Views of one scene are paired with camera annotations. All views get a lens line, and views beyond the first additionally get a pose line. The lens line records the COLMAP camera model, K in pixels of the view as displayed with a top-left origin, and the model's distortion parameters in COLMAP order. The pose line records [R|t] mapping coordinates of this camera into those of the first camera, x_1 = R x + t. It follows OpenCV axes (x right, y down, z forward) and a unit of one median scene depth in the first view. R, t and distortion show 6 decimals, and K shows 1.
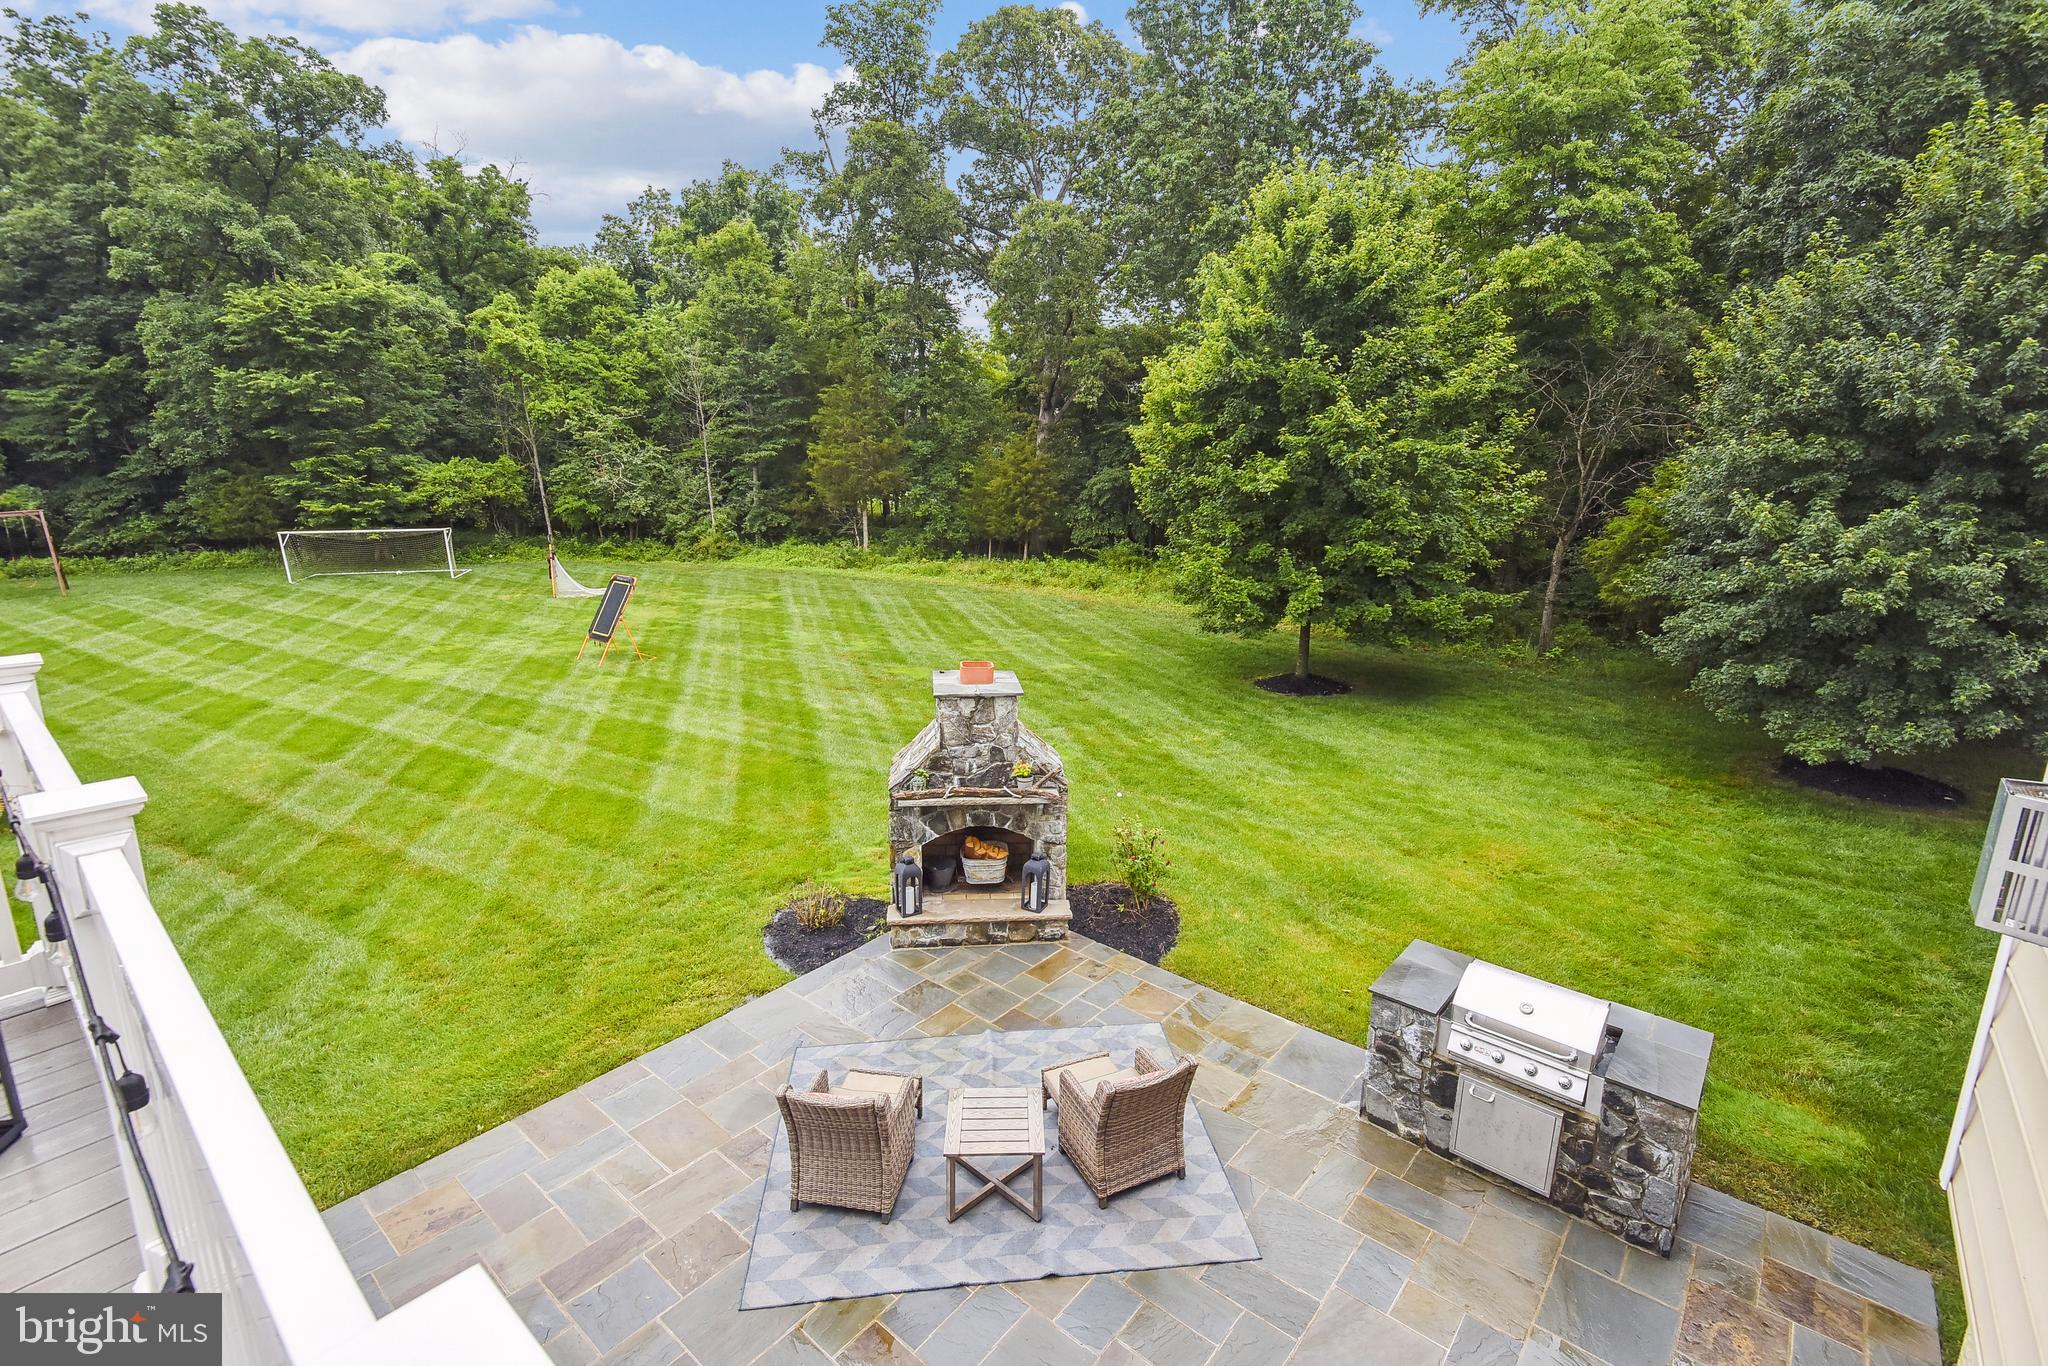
lens RADIAL K [[942.0, 0, 1022.9], [0, 942.0, 676.4], [0, 0, 1]] dist [-0.000990, -0.000553]
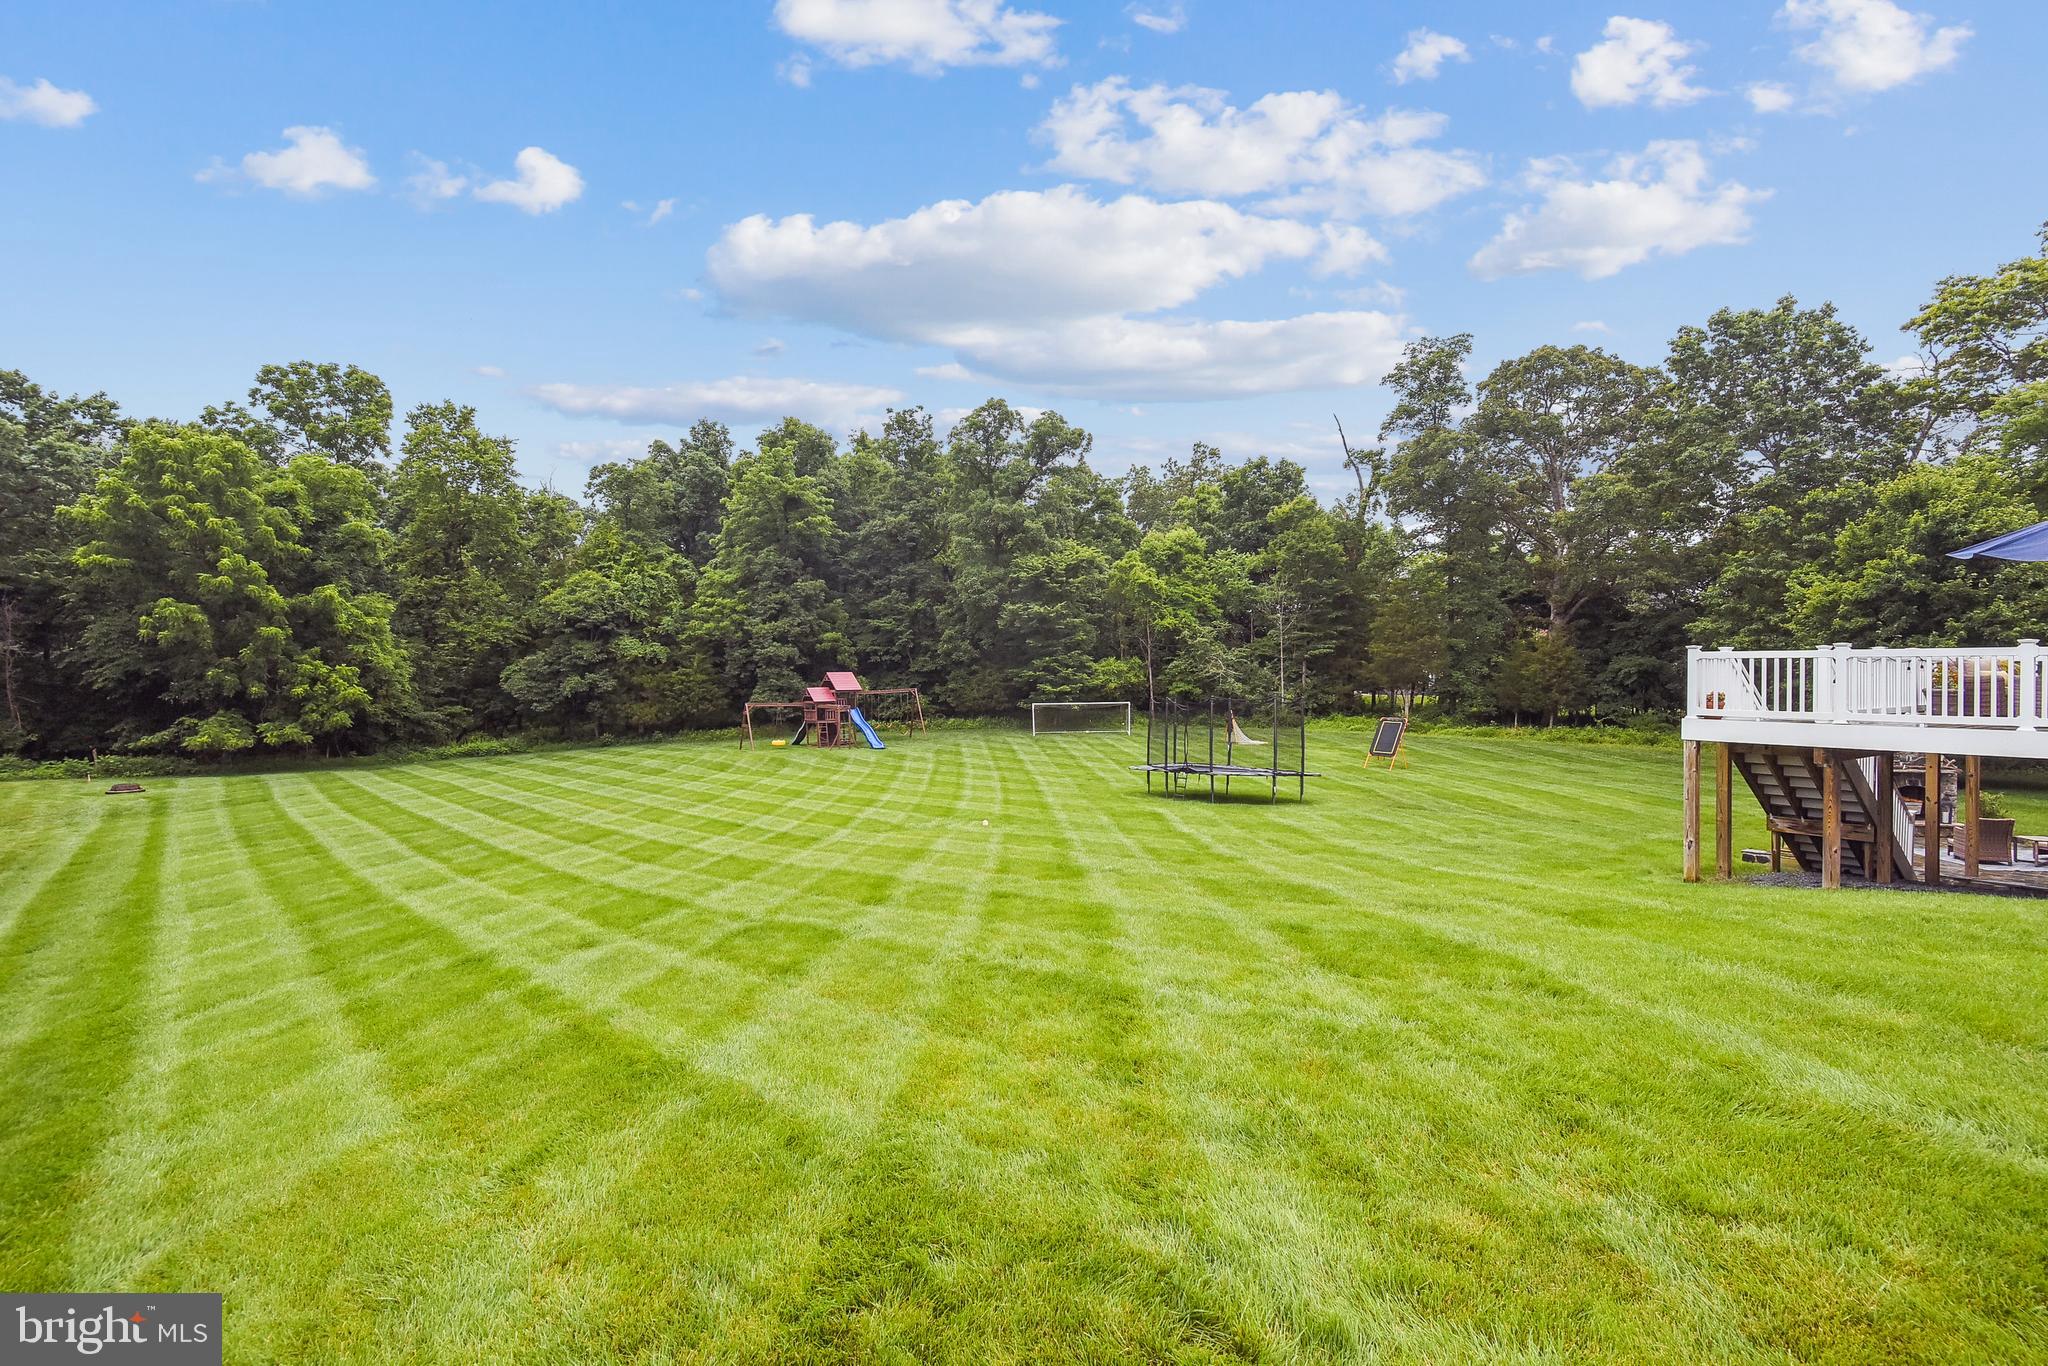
lens RADIAL K [[925.4, 0, 1024.0], [0, 925.4, 683.0], [0, 0, 1]] dist [0.013343, -0.000097]
pose [[0.964356, -0.005575, -0.264550, -0.409111], [-0.050466, 0.977552, -0.204560, 0.132666], [0.259752, 0.210619, 0.942427, -0.471994]]
